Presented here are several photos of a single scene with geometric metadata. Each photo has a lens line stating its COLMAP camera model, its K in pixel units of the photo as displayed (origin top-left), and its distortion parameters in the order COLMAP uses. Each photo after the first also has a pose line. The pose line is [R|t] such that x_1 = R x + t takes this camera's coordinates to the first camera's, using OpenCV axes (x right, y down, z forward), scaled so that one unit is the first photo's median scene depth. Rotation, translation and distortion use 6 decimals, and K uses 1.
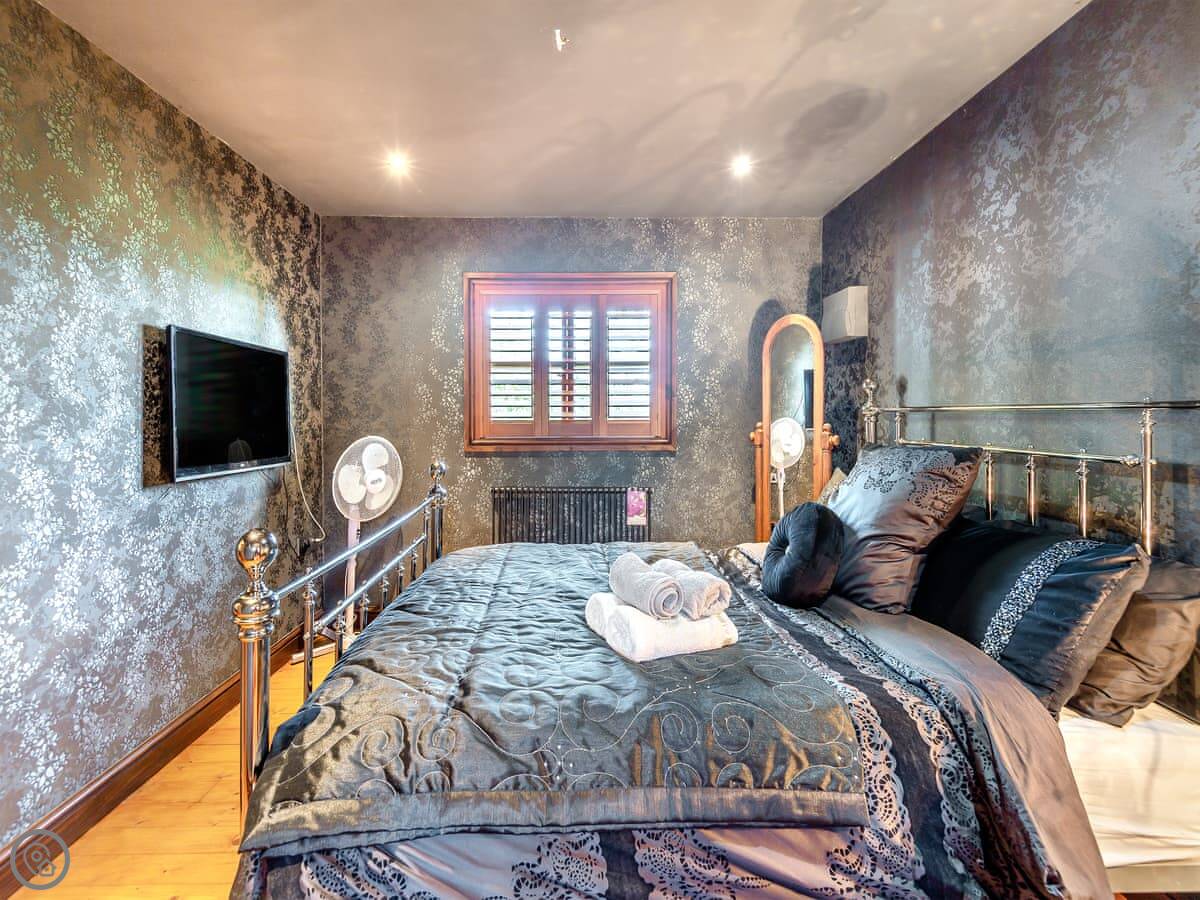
lens RADIAL K [[565.1, 0, 600.3], [0, 565.1, 417.6], [0, 0, 1]] dist [0.001546, 0.000028]
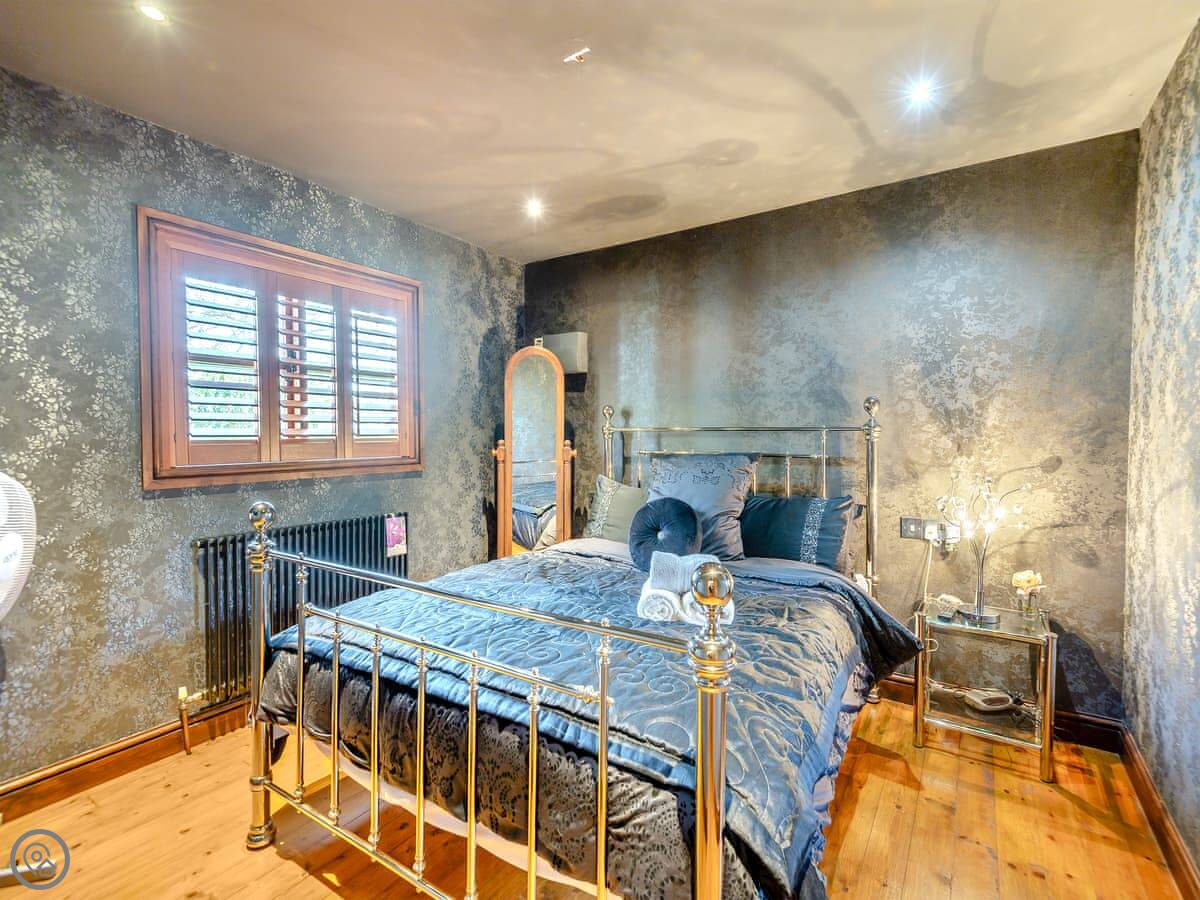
lens RADIAL K [[560.1, 0, 615.6], [0, 560.1, 442.6], [0, 0, 1]] dist [0.001119, -0.000182]
pose [[0.540523, -0.012830, 0.841231, -0.481591], [-0.000254, 0.999881, 0.015412, -0.003151], [-0.841329, -0.008544, 0.540456, 0.220535]]
